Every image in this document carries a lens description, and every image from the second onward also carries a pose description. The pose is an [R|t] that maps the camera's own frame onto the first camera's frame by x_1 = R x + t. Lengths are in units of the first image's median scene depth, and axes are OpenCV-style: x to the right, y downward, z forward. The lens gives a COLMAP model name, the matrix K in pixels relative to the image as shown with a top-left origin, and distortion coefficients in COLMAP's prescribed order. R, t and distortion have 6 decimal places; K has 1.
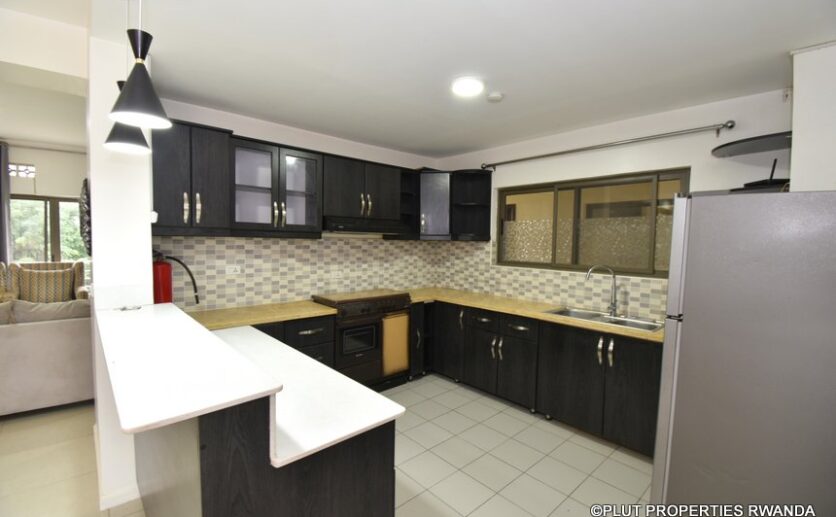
lens RADIAL K [[367.6, 0, 417.4], [0, 367.6, 260.2], [0, 0, 1]] dist [0.011937, -0.019656]
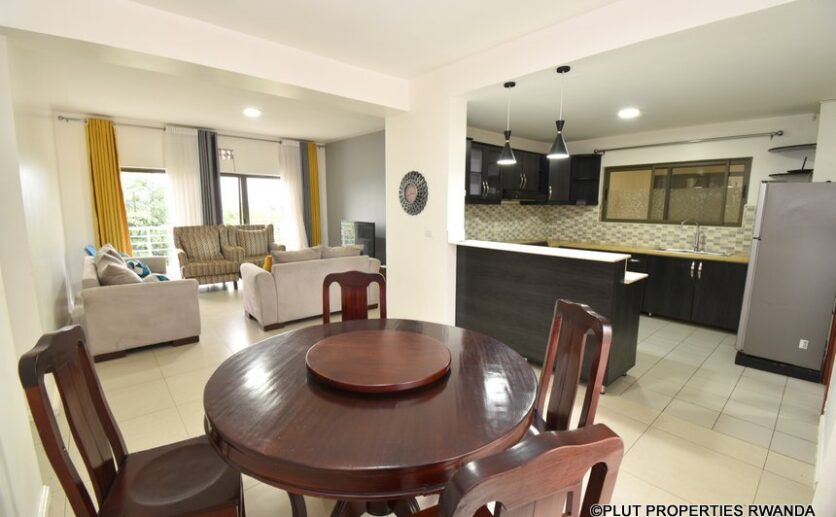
lens RADIAL K [[367.6, 0, 417.4], [0, 367.6, 260.2], [0, 0, 1]] dist [0.011937, -0.019656]
pose [[0.999764, -0.006821, -0.020641, -0.502872], [0.008674, 0.995805, 0.091093, 0.026663], [0.019933, -0.091250, 0.995628, -0.481345]]
